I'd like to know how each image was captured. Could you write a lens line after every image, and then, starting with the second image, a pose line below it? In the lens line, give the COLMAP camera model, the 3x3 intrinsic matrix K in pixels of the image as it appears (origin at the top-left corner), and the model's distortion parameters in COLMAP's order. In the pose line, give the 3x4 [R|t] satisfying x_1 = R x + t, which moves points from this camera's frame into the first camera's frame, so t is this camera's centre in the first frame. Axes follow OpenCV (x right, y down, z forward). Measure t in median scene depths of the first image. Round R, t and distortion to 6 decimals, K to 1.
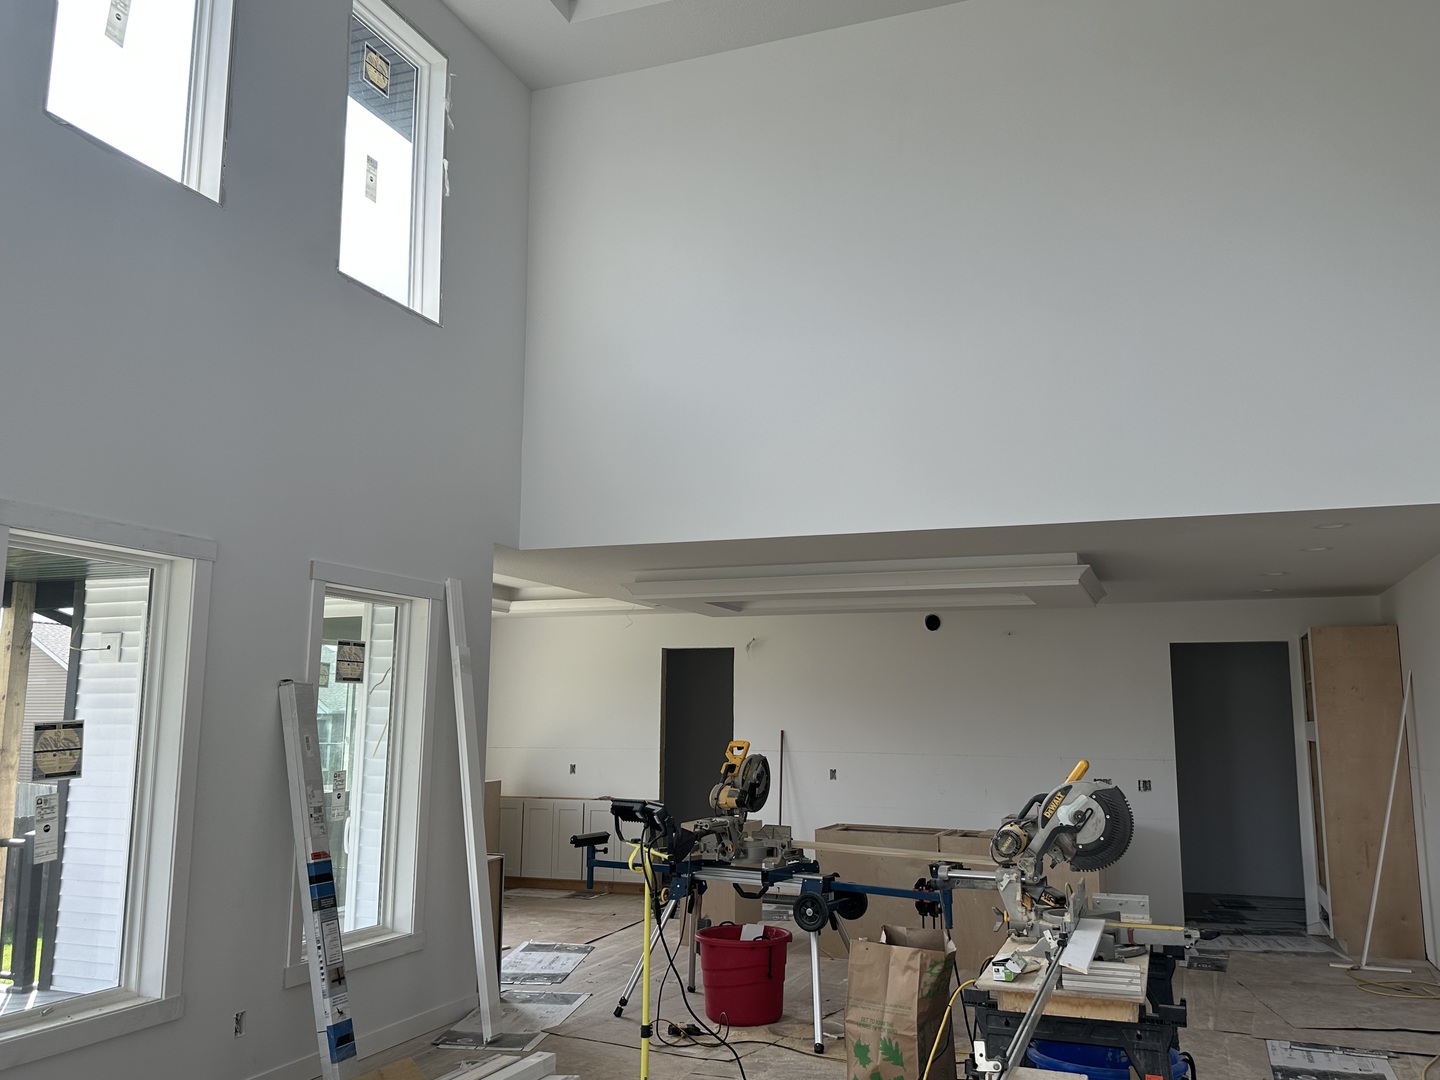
lens RADIAL K [[1184.0, 0, 720.0], [0, 1184.0, 540.0], [0, 0, 1]] dist [0.003705, -0.001906]
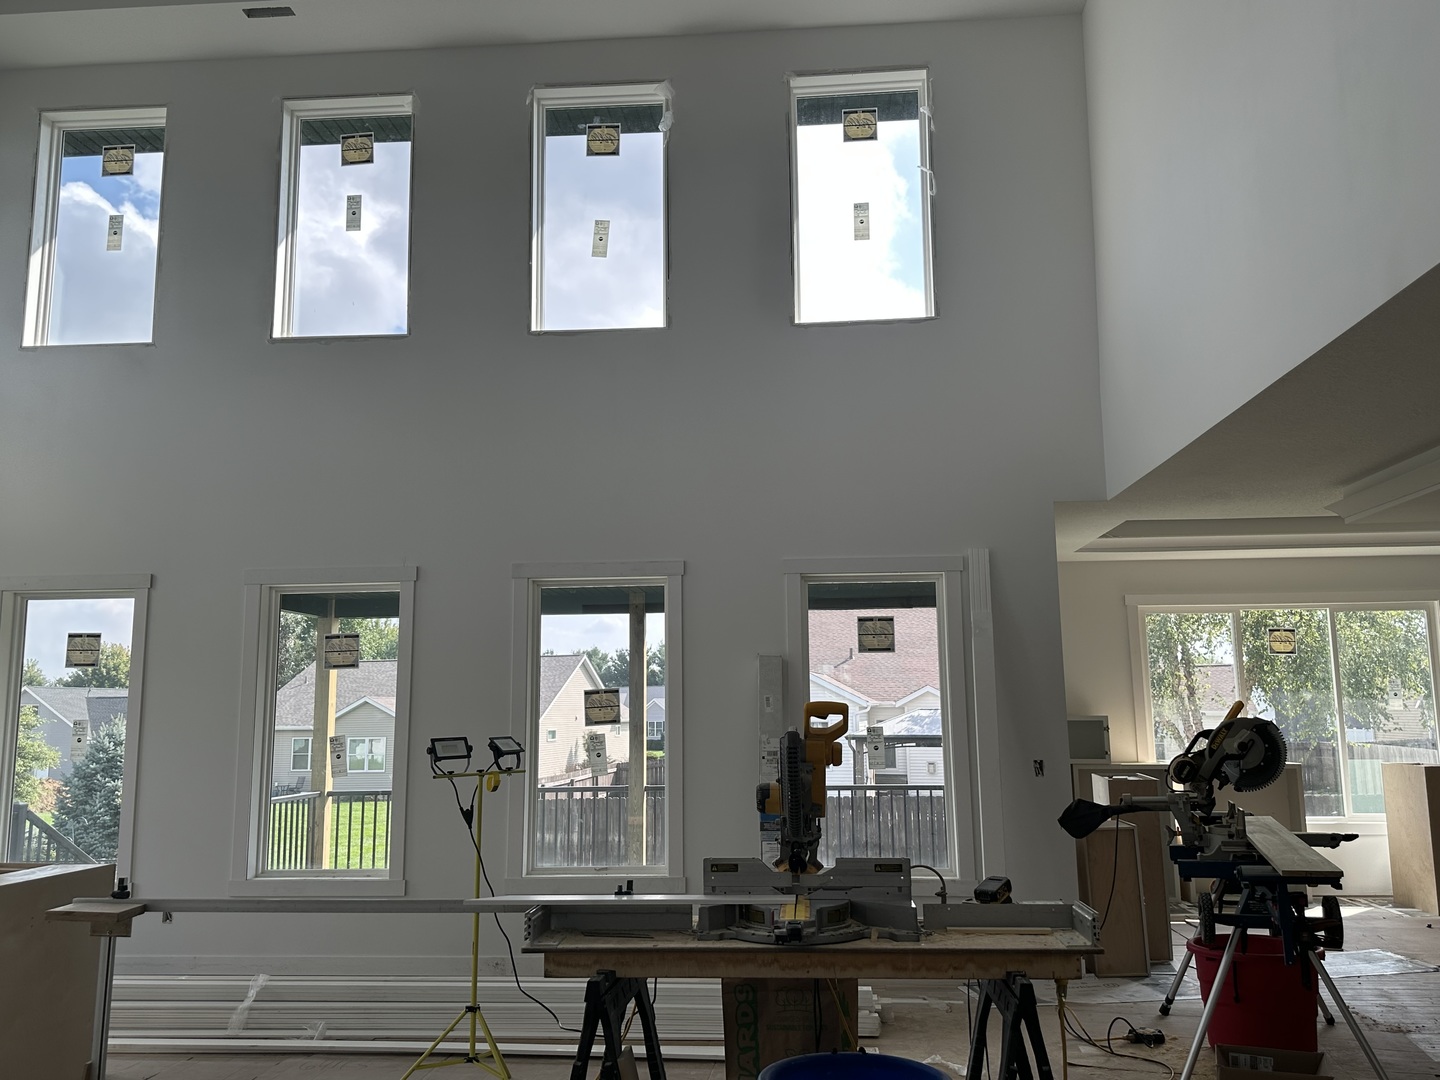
lens RADIAL K [[1184.0, 0, 720.0], [0, 1184.0, 540.0], [0, 0, 1]] dist [0.003705, -0.001906]
pose [[0.277458, -0.141752, -0.950223, 0.418816], [0.153473, 0.982894, -0.101812, 0.057229], [0.948400, -0.117585, 0.294467, 0.280961]]
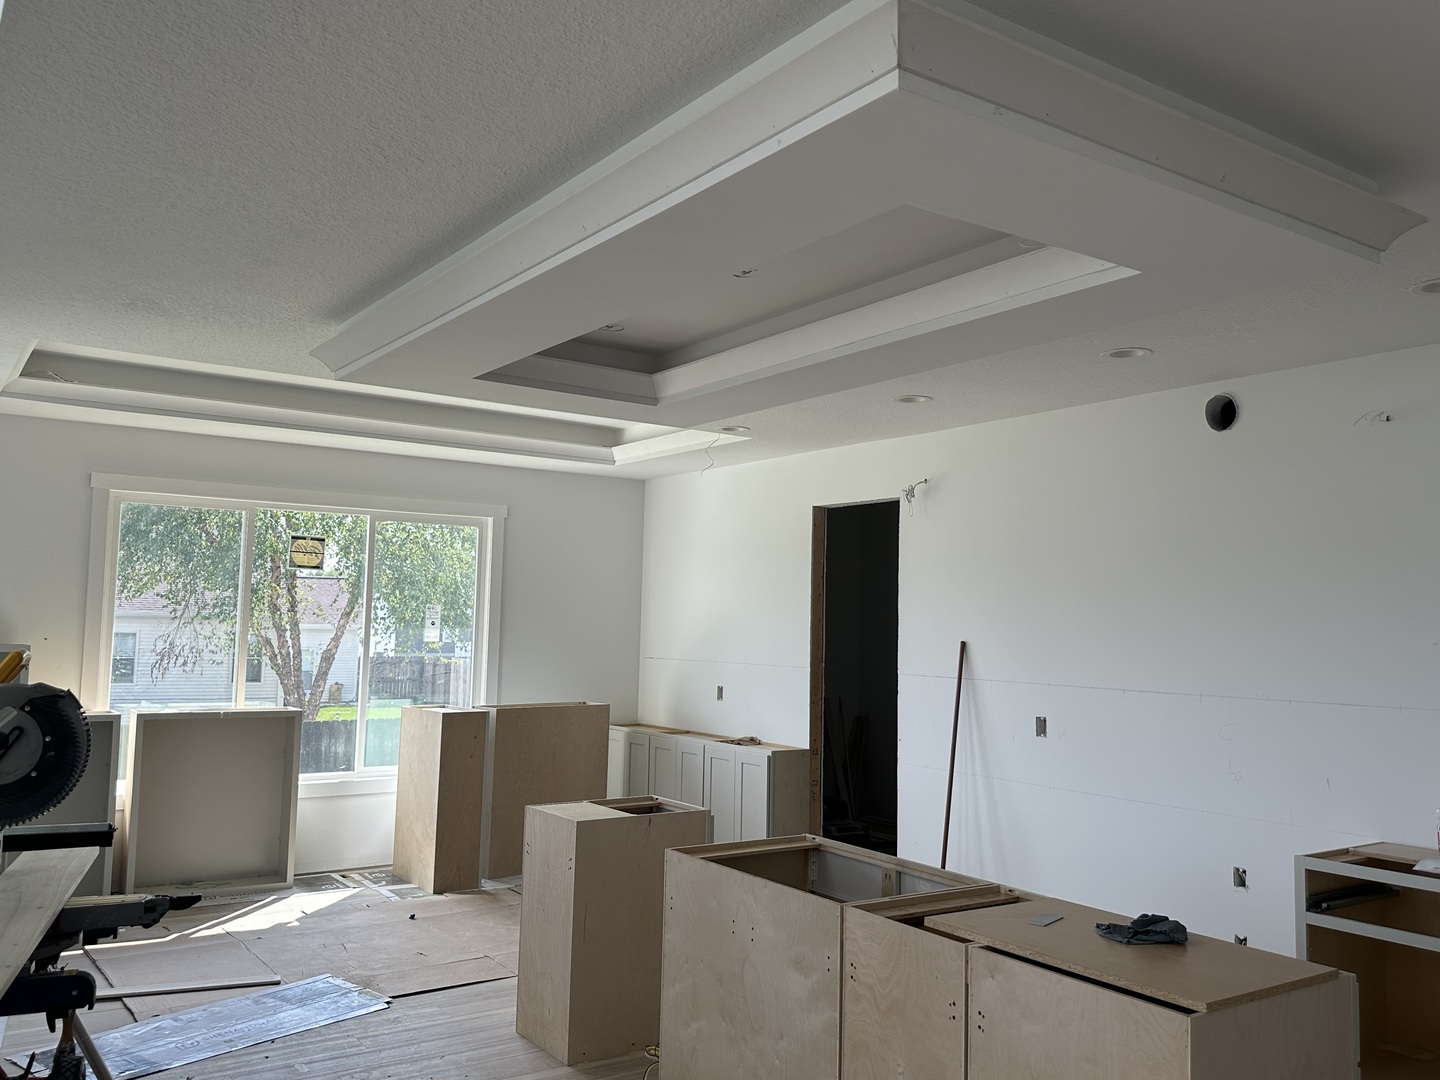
lens RADIAL K [[1184.0, 0, 720.0], [0, 1184.0, 540.0], [0, 0, 1]] dist [0.003705, -0.001906]
pose [[0.827395, -0.025075, -0.561061, 0.274979], [0.065658, 0.996471, 0.052292, 0.078060], [0.557770, -0.080104, 0.826121, 0.491237]]
